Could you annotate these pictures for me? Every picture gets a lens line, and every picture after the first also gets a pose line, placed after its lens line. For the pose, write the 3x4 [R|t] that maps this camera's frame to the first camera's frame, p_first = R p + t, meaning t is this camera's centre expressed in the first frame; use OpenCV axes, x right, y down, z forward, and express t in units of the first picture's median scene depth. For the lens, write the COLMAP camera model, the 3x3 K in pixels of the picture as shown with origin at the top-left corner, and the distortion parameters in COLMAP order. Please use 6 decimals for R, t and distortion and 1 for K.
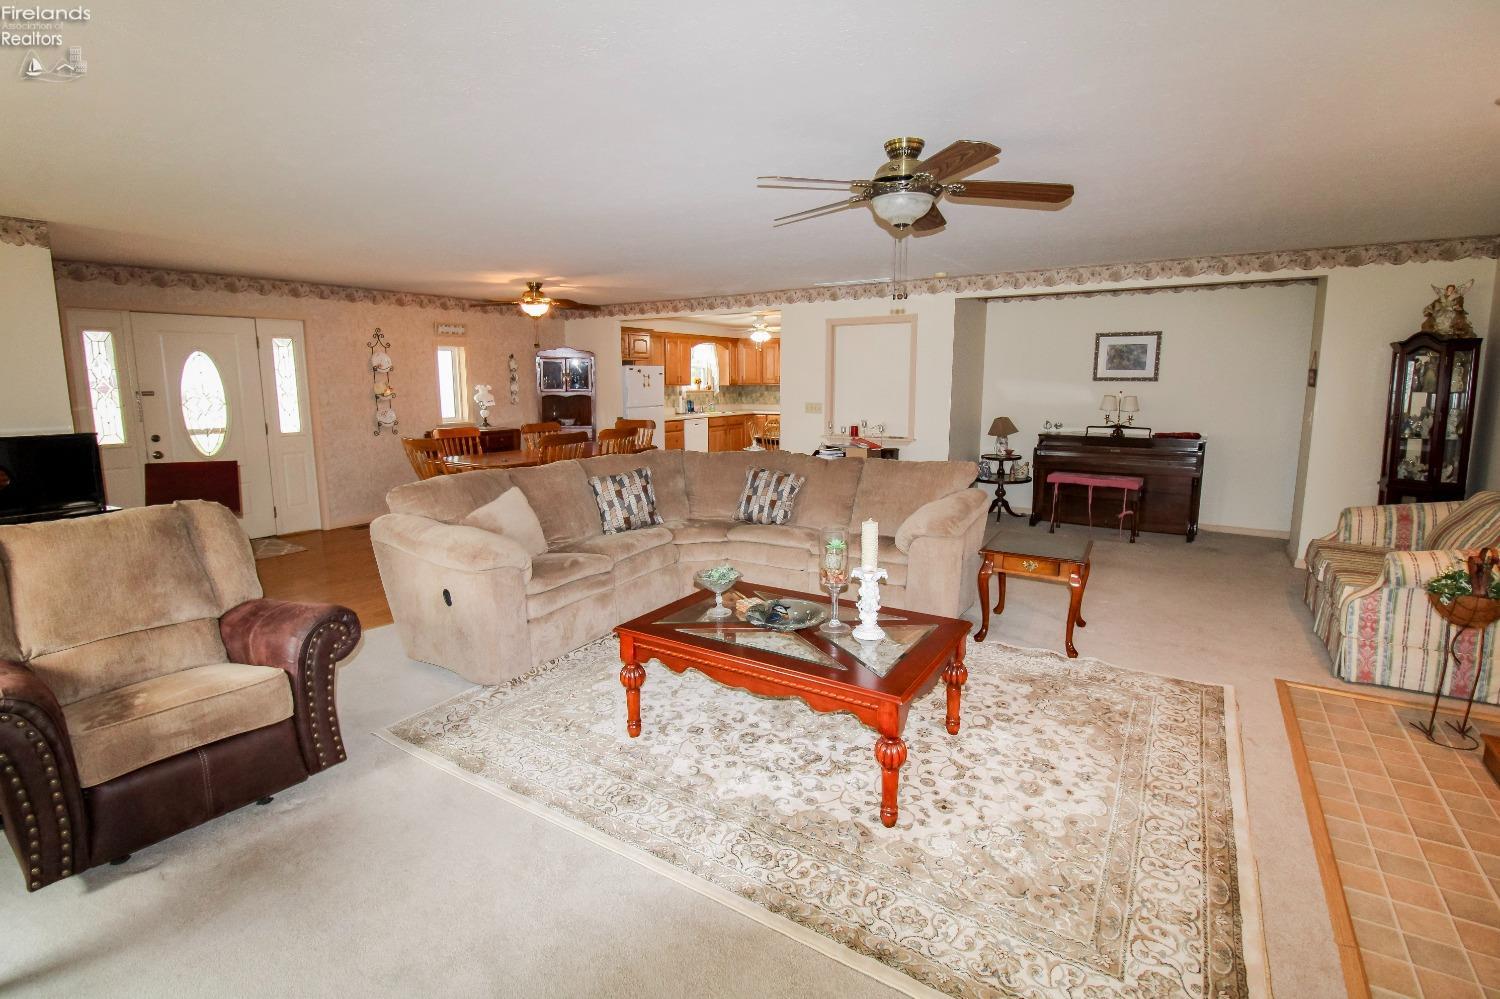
lens RADIAL K [[698.4, 0, 752.8], [0, 698.4, 482.8], [0, 0, 1]] dist [-0.002377, -0.011910]
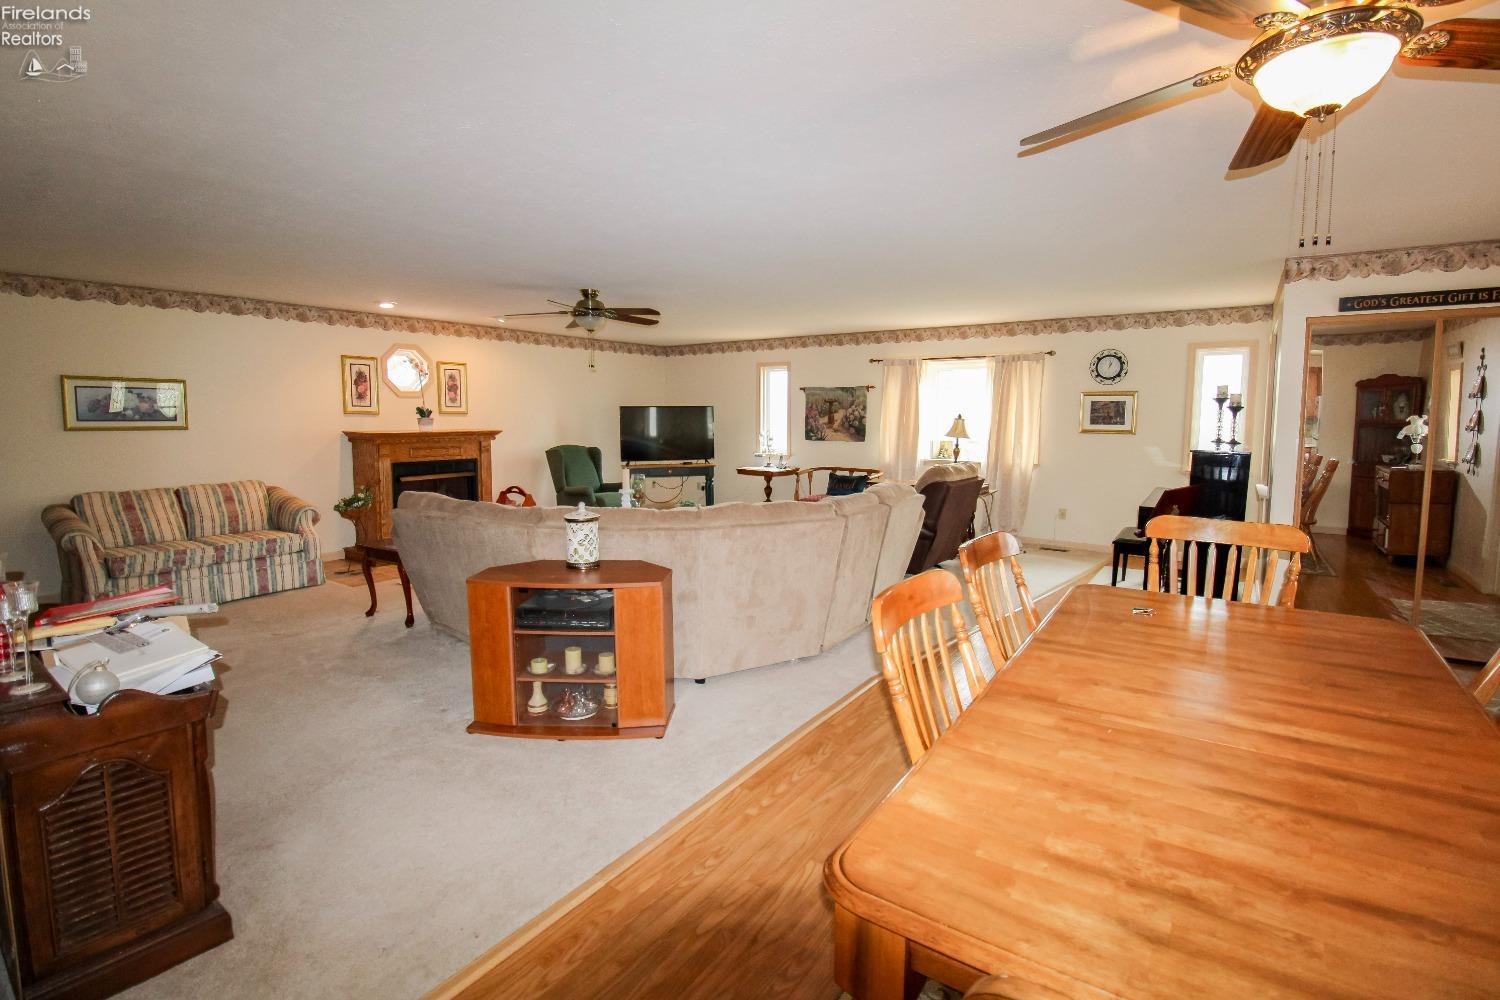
lens RADIAL K [[698.4, 0, 752.8], [0, 698.4, 483.3], [0, 0, 1]] dist [-0.002377, -0.011910]
pose [[-0.998828, -0.002558, 0.048332, -0.148879], [0.009321, 0.969743, 0.243951, -0.187075], [-0.047493, 0.244115, -0.968583, 1.304848]]
